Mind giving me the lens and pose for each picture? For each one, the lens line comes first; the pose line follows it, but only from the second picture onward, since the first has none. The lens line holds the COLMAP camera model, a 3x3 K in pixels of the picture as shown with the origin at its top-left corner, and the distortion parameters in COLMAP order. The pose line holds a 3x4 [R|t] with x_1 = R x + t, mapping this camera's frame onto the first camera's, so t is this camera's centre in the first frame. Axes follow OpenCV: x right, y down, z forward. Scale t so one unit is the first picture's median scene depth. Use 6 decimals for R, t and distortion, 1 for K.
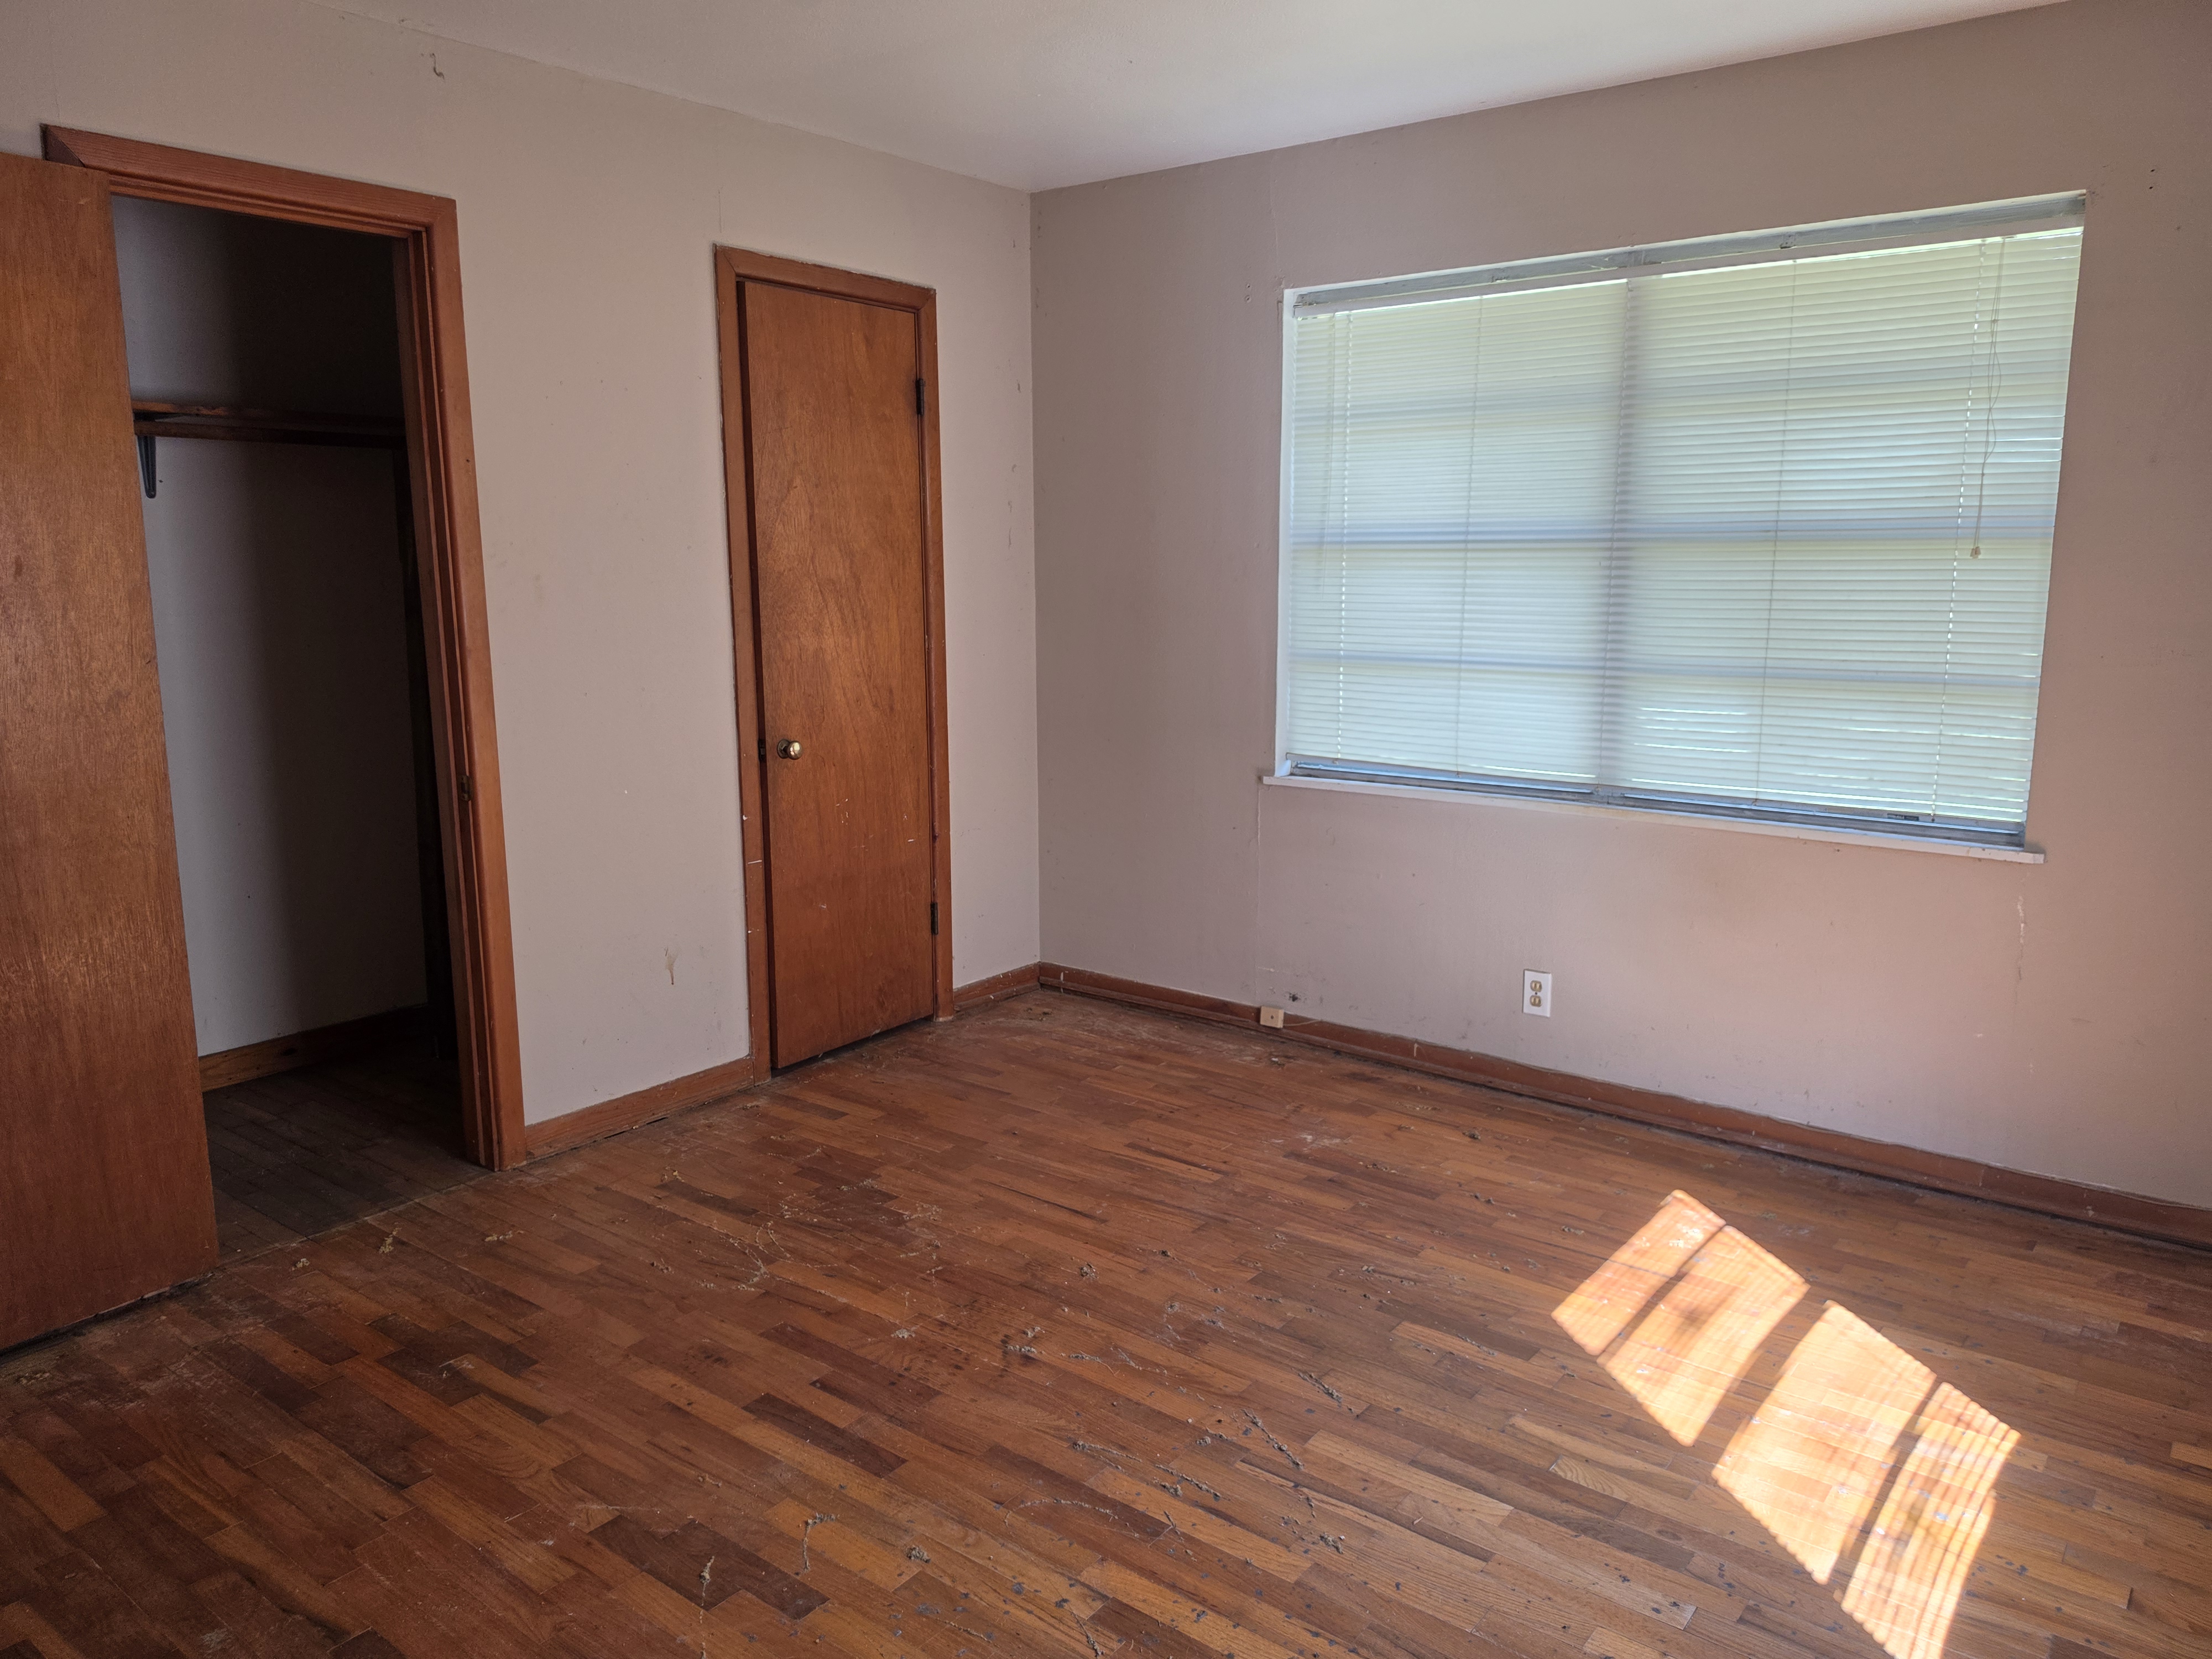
lens RADIAL K [[1523.8, 0, 1092.1], [0, 1523.8, 820.6], [0, 0, 1]] dist [0.105794, -0.154169]
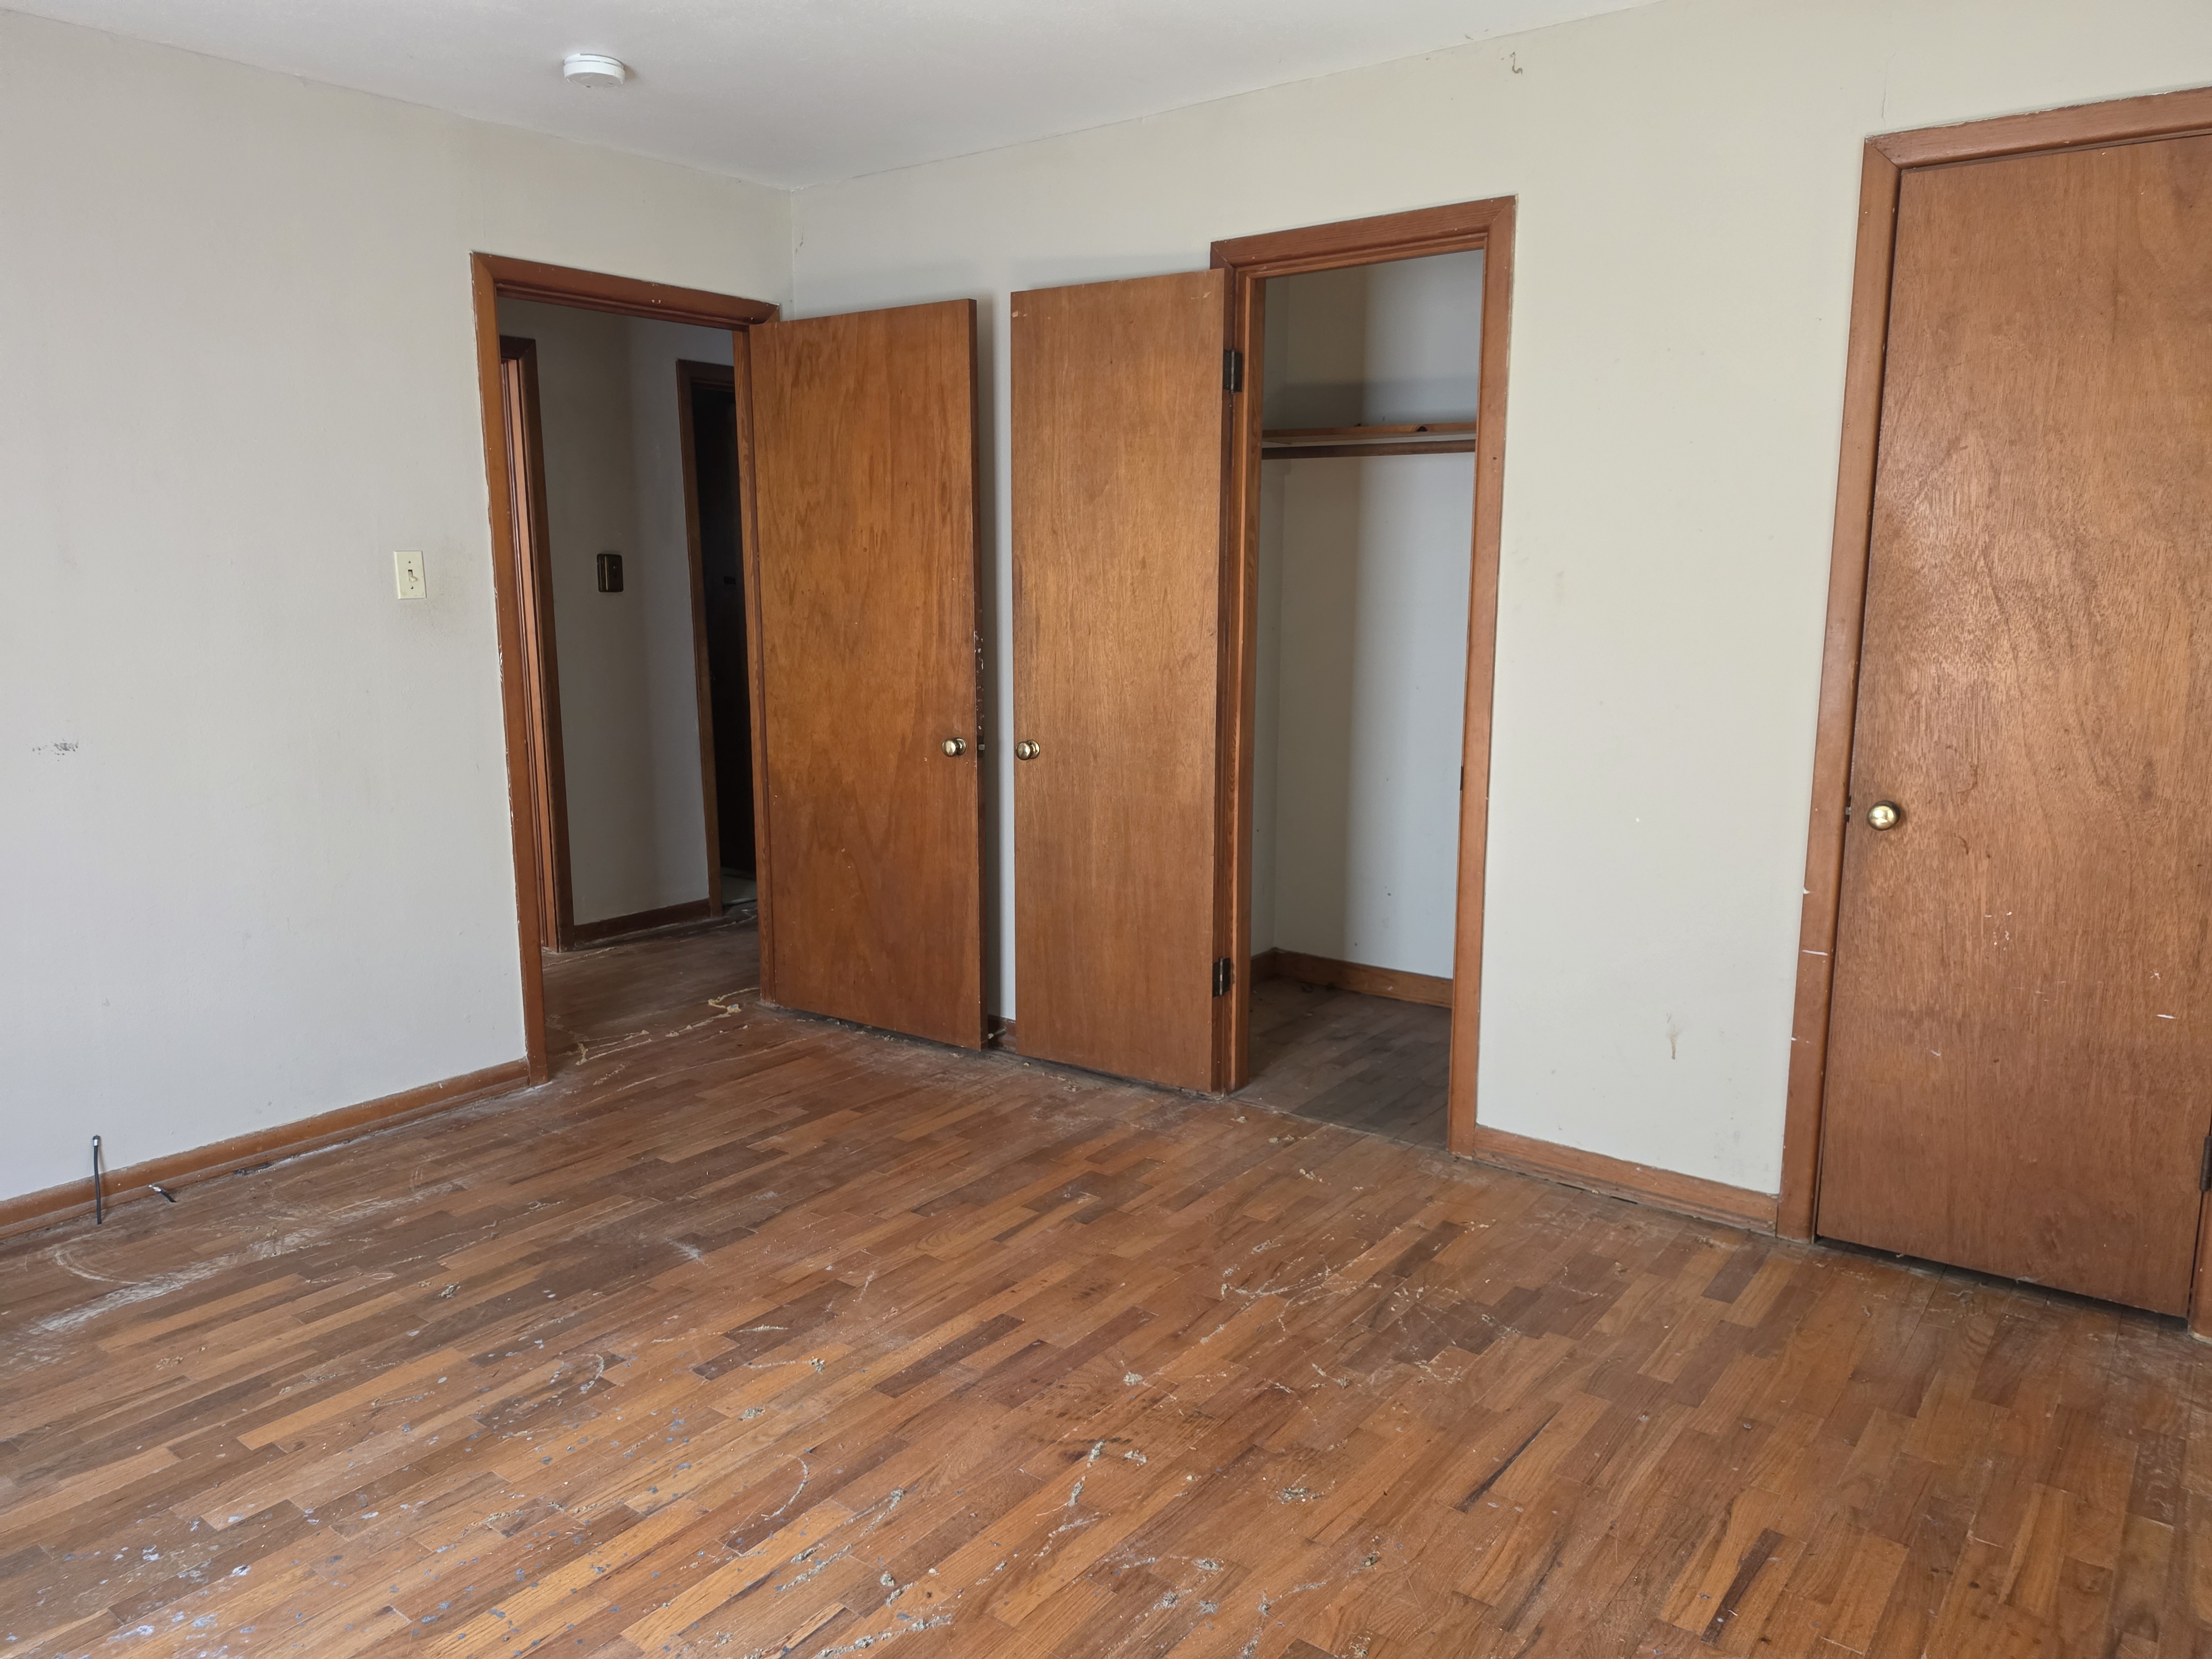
lens RADIAL K [[1504.7, 0, 1106.0], [0, 1504.7, 829.5], [0, 0, 1]] dist [0.024589, -0.034699]
pose [[0.017996, 0.170136, -0.985256, 0.609931], [-0.170142, 0.971564, 0.164664, -0.117082], [0.985255, 0.164671, 0.046431, 0.749226]]
